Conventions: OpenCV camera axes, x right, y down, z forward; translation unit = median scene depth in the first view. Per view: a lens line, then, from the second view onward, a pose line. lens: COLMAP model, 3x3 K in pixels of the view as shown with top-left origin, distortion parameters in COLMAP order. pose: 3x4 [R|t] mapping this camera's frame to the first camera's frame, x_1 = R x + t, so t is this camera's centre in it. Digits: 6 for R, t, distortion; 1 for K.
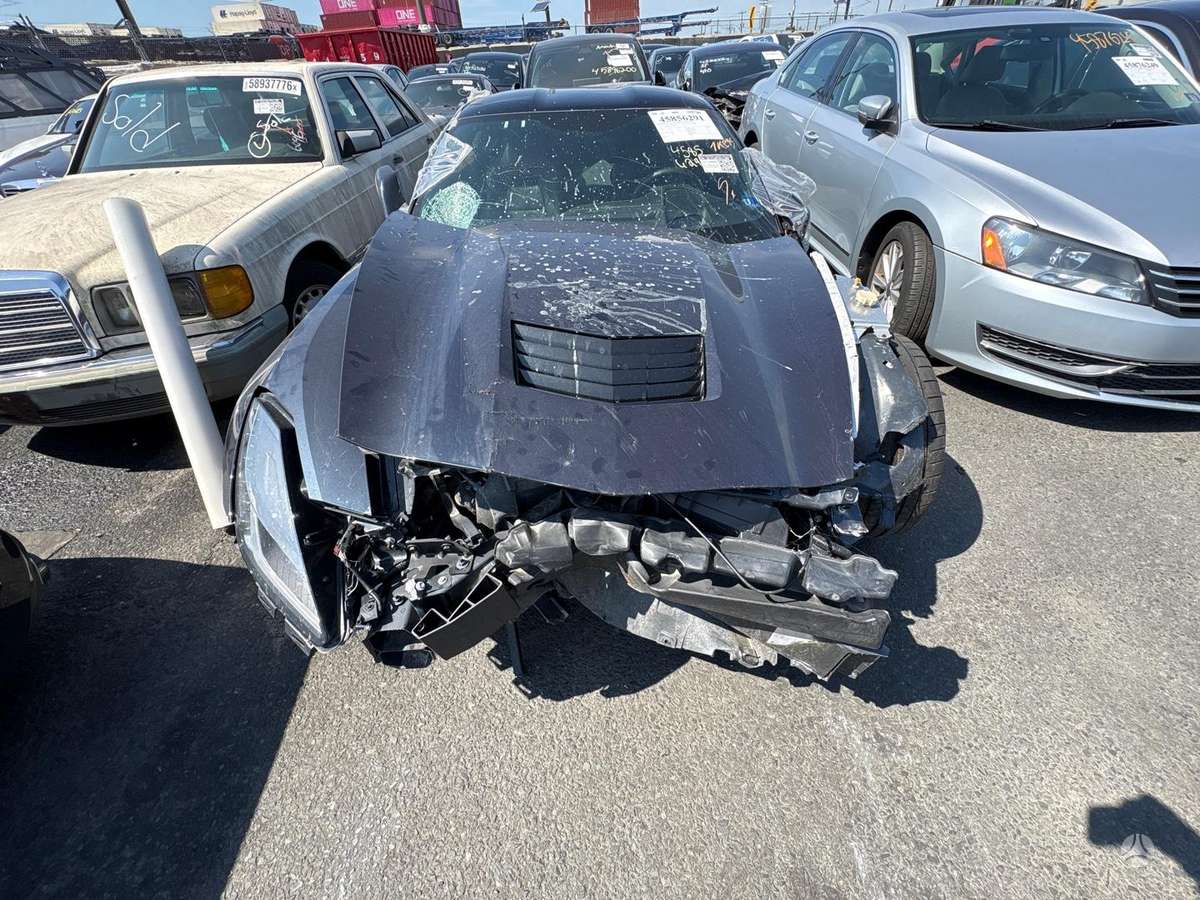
lens RADIAL K [[483.5, 0, 600.0], [0, 483.5, 450.0], [0, 0, 1]] dist [0.000621, -0.000176]
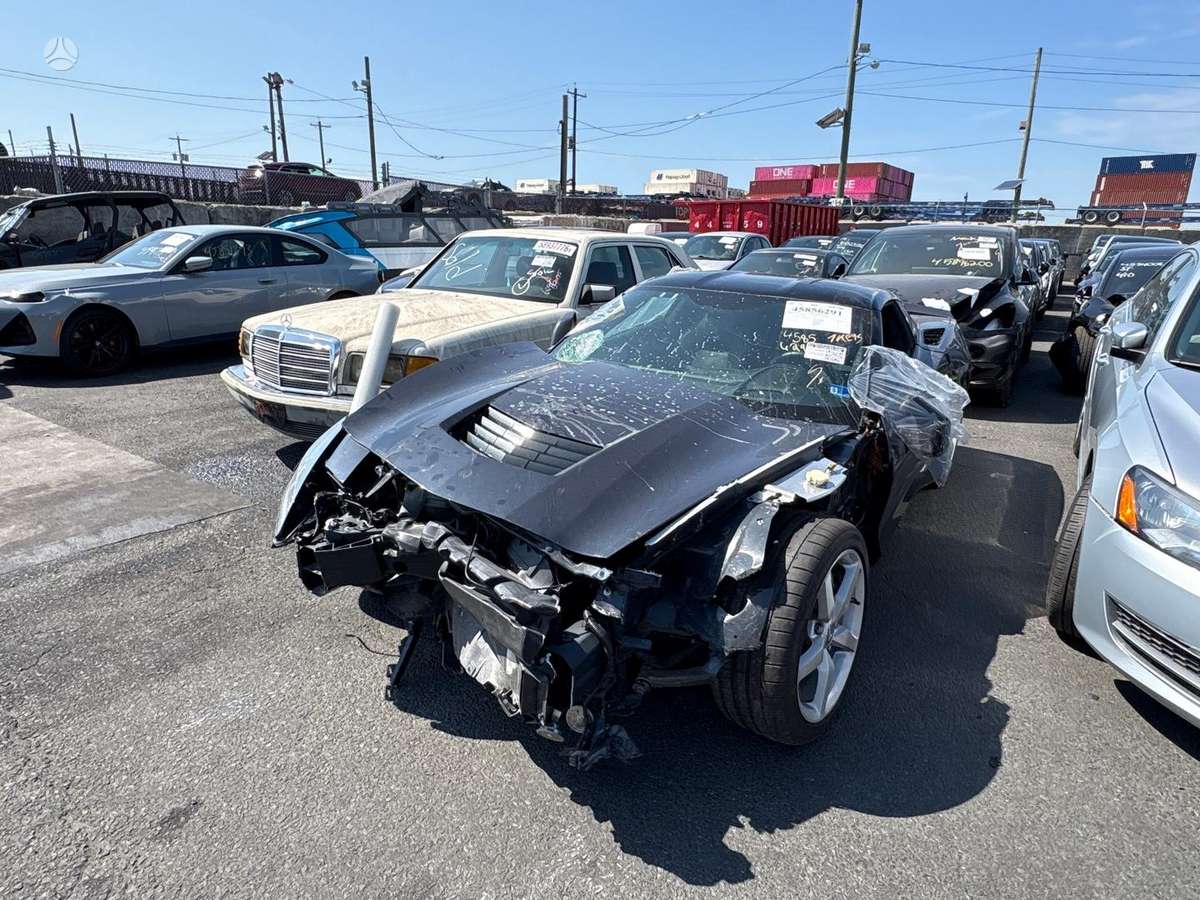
lens RADIAL K [[714.6, 0, 595.3], [0, 714.6, 454.9], [0, 0, 1]] dist [-0.003490, 0.000184]
pose [[0.815984, 0.237655, -0.526963, 0.671242], [-0.411625, 0.878908, -0.241008, 0.132012], [0.405876, 0.413570, 0.815000, -0.285946]]
